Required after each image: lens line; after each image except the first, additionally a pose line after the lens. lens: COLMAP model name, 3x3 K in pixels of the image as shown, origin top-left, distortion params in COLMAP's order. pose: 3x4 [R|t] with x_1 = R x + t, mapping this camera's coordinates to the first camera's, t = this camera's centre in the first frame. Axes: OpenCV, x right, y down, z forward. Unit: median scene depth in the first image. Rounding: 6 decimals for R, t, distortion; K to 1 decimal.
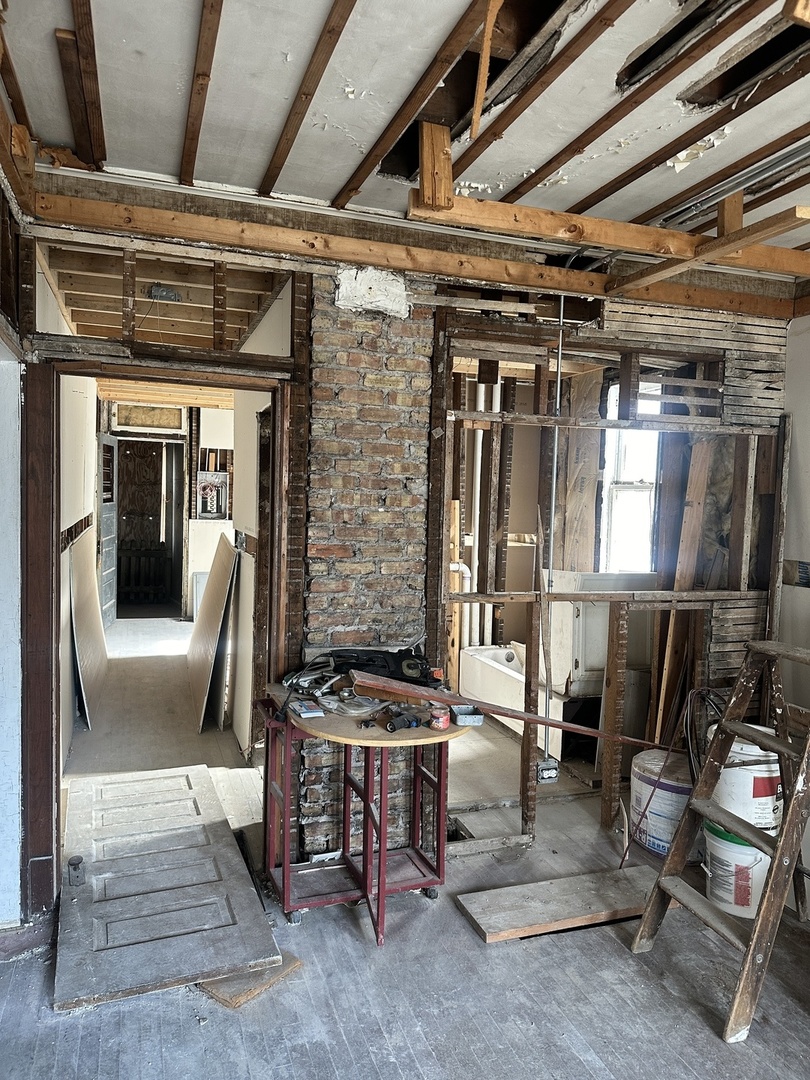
lens RADIAL K [[771.6, 0, 408.2], [0, 771.6, 546.0], [0, 0, 1]] dist [0.061384, -0.077495]
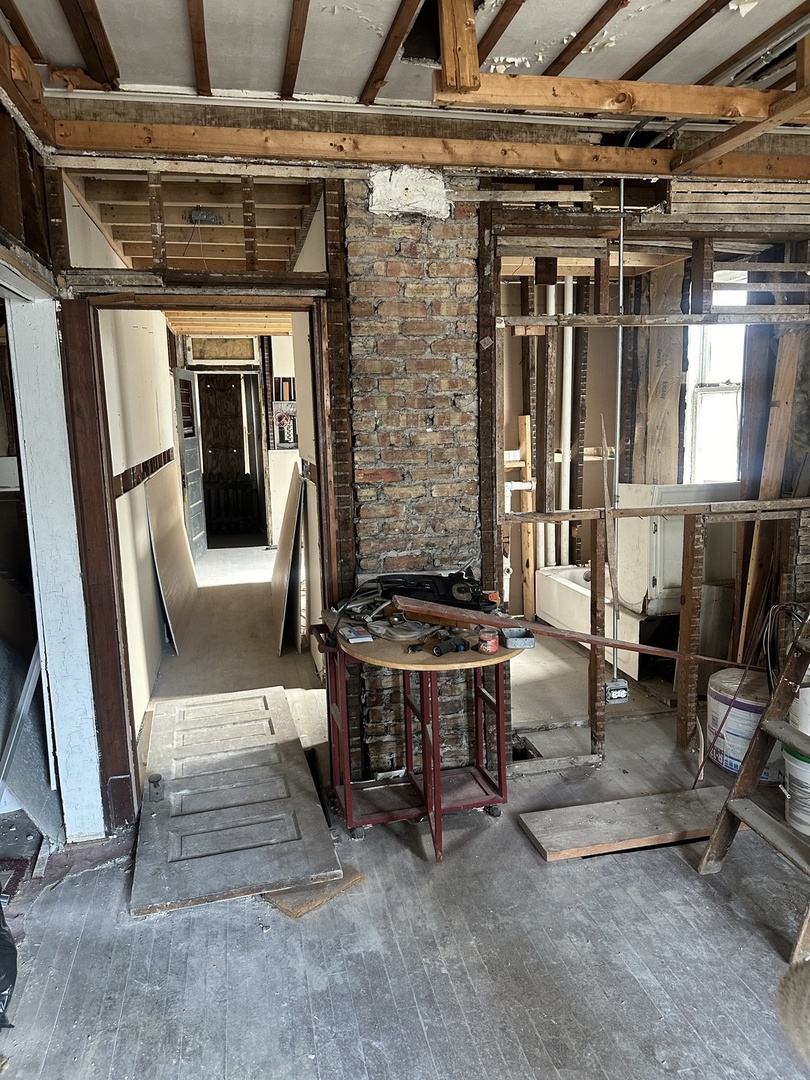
lens RADIAL K [[771.6, 0, 399.6], [0, 771.6, 547.2], [0, 0, 1]] dist [0.061384, -0.077495]
pose [[0.990664, -0.034016, -0.132015, 0.051631], [0.047257, 0.994014, 0.098500, 0.002265], [0.127875, -0.103820, 0.986342, 0.030107]]
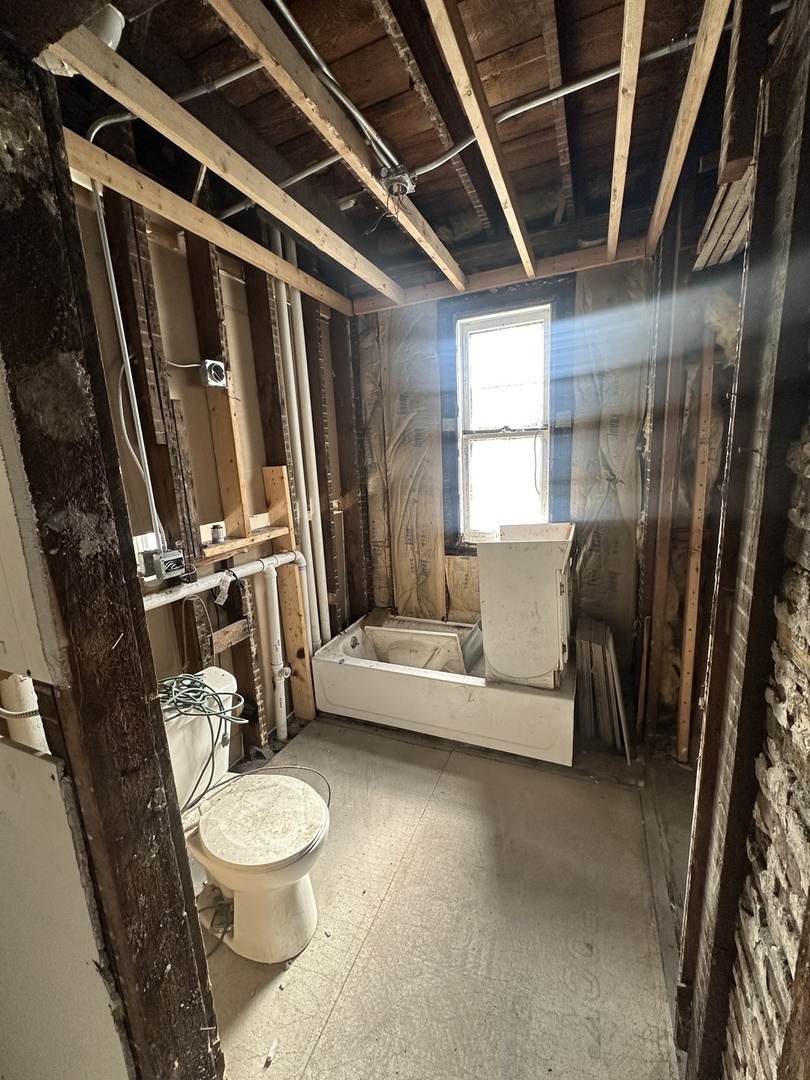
lens RADIAL K [[428.7, 0, 408.1], [0, 428.7, 546.7], [0, 0, 1]] dist [0.000365, 0.000003]
pose [[0.668558, -0.206296, 0.714474, -0.314542], [0.114383, 0.977846, 0.175309, -0.084202], [-0.734811, -0.035481, 0.677343, 1.273105]]
